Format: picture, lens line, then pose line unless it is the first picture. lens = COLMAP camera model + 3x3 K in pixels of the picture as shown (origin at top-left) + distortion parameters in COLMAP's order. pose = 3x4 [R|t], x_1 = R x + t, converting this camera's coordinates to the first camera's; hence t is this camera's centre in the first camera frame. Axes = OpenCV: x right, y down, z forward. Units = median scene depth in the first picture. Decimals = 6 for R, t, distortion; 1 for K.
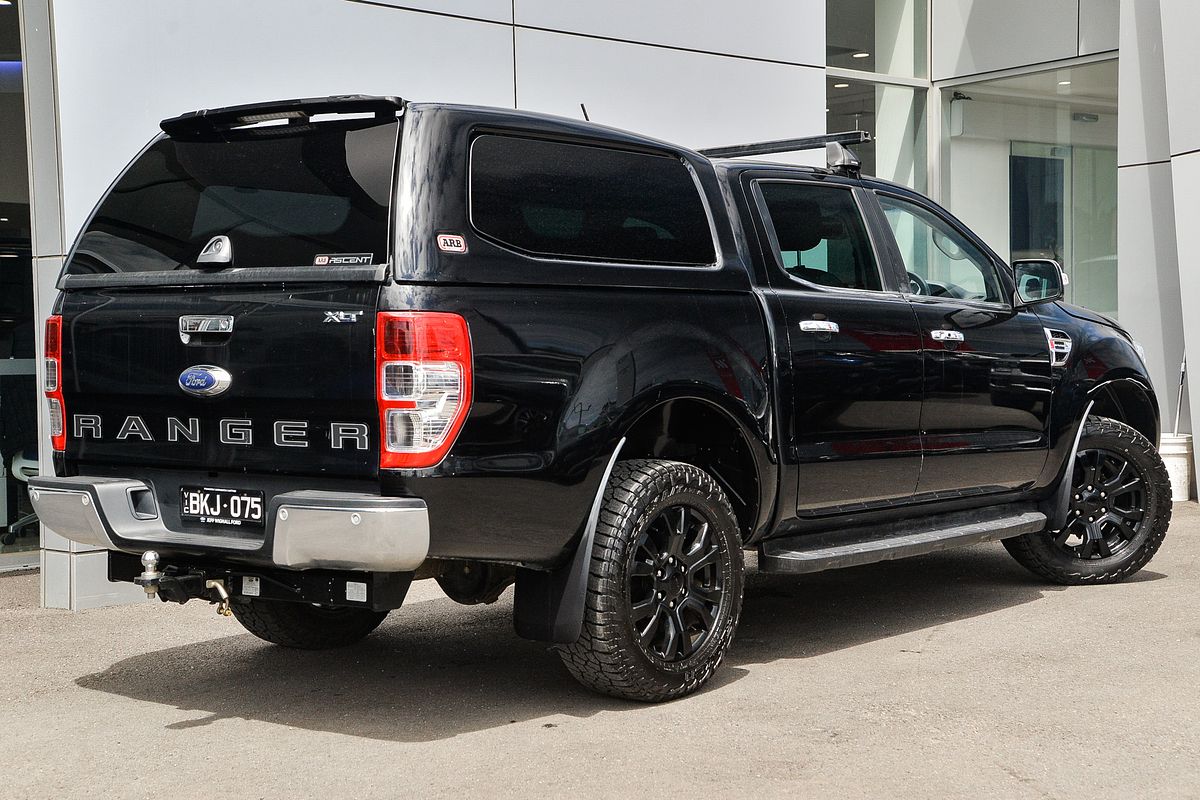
lens RADIAL K [[1792.4, 0, 601.6], [0, 1792.4, 397.8], [0, 0, 1]] dist [0.009103, 0.000000]
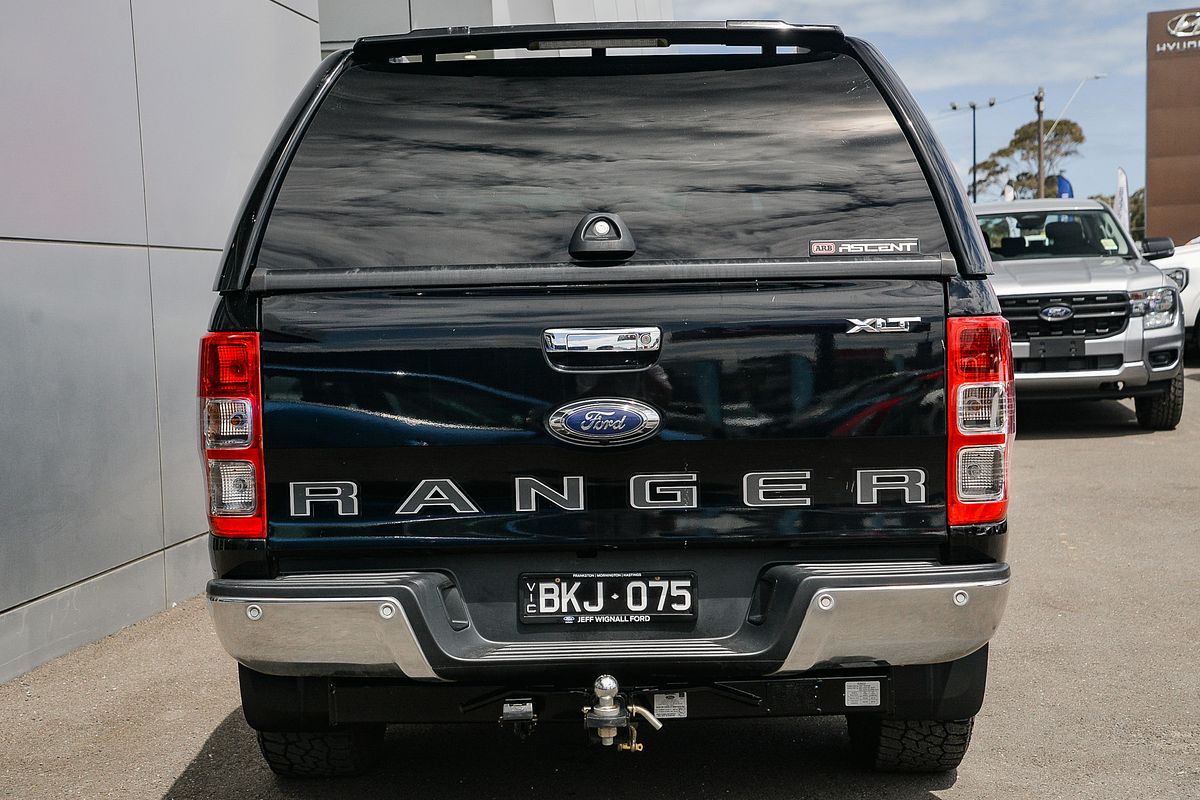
lens RADIAL K [[1758.1, 0, 599.1], [0, 1758.1, 405.5], [0, 0, 1]] dist [0.019511, 0.000000]
pose [[0.839066, -0.054576, 0.541286, -0.591947], [0.042864, 0.998494, 0.034230, -0.039164], [-0.542339, -0.005520, 0.840142, 0.428561]]
